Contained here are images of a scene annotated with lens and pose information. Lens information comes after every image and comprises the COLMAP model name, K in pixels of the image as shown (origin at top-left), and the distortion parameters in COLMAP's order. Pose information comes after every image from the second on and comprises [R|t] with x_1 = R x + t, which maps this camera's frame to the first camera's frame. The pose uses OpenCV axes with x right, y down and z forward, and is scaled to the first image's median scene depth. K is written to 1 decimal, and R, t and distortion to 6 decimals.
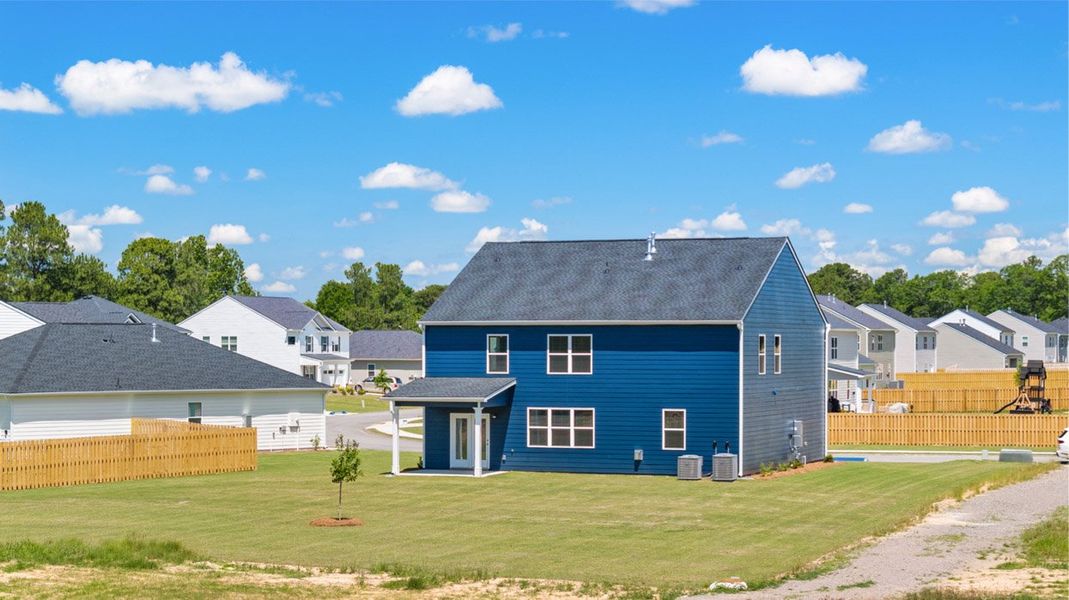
lens RADIAL K [[2194.0, 0, 497.8], [0, 2194.0, 301.0], [0, 0, 1]] dist [-0.214951, 2.379273]
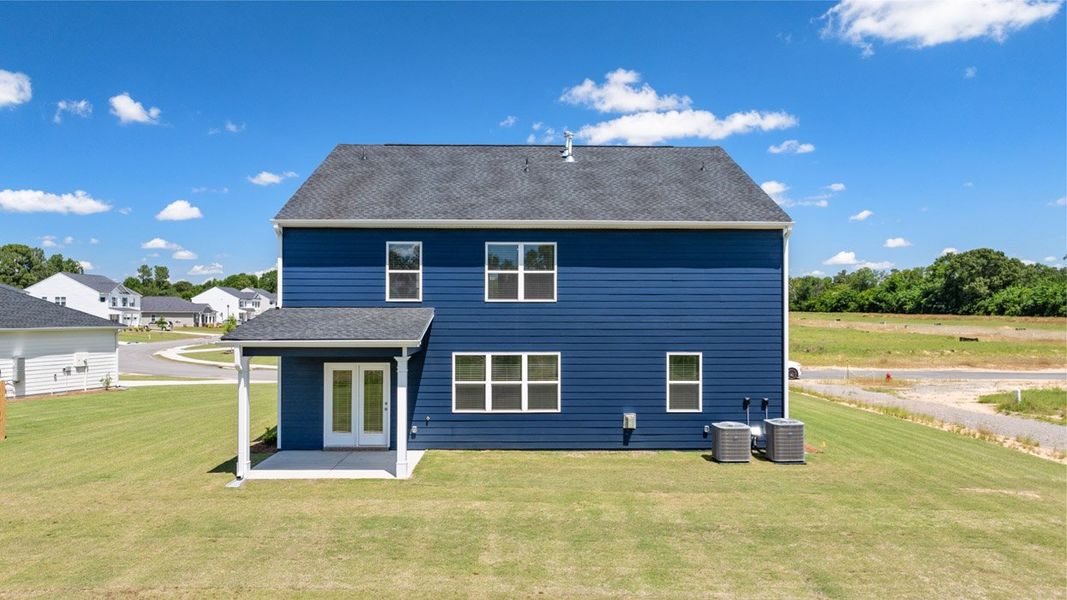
lens RADIAL K [[757.5, 0, 533.5], [0, 757.5, 300.0], [0, 0, 1]] dist [-0.010381, 0.000466]
pose [[0.915690, 0.007237, 0.401819, -0.055334], [-0.009185, 0.999954, 0.002923, 0.031444], [-0.401780, -0.006367, 0.915714, 0.771530]]
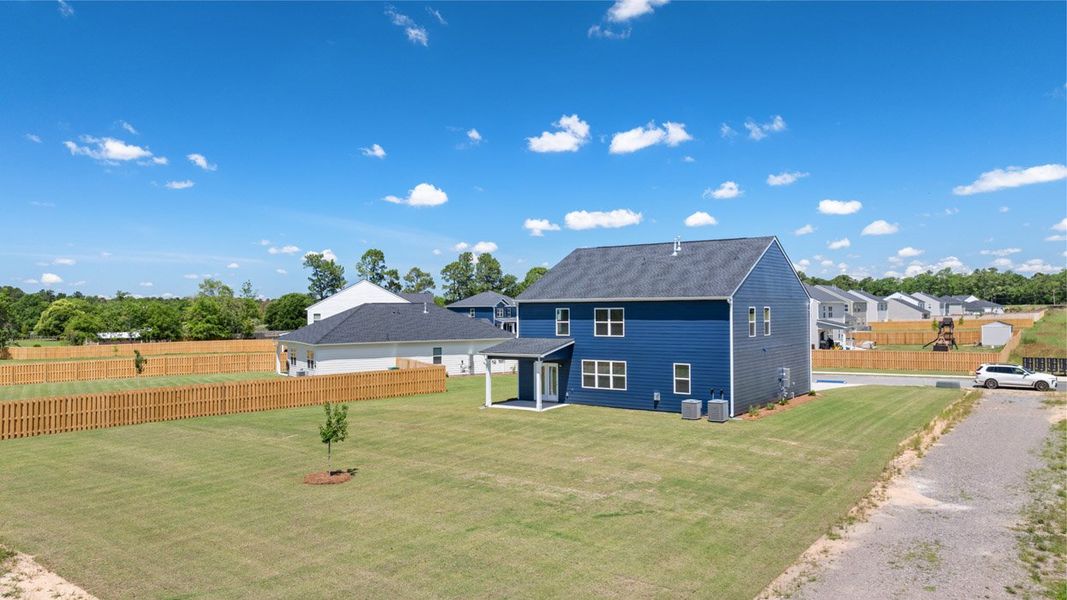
lens RADIAL K [[757.5, 0, 533.5], [0, 757.5, 300.0], [0, 0, 1]] dist [-0.010381, 0.000466]
pose [[0.971798, -0.011586, -0.235530, 0.097849], [0.013427, 0.999891, 0.006214, 0.006262], [0.235432, -0.009201, 0.971847, 0.509388]]
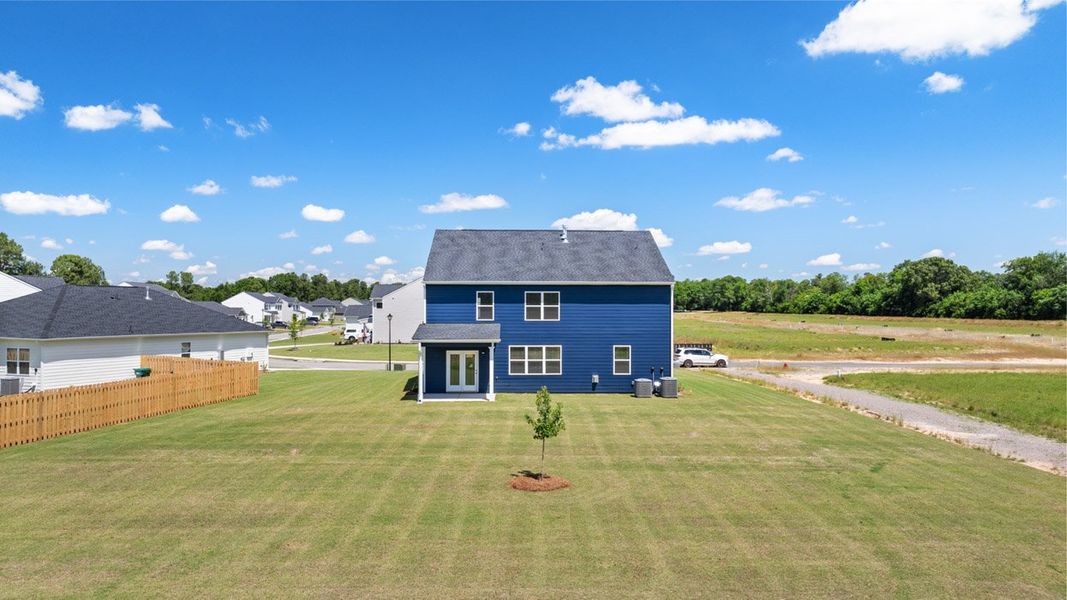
lens RADIAL K [[757.5, 0, 533.5], [0, 757.5, 300.0], [0, 0, 1]] dist [-0.010381, 0.000466]
pose [[0.910580, 0.007600, 0.413263, -0.163814], [-0.009752, 0.999948, 0.003098, 0.018662], [-0.413218, -0.006851, 0.910606, 0.561596]]
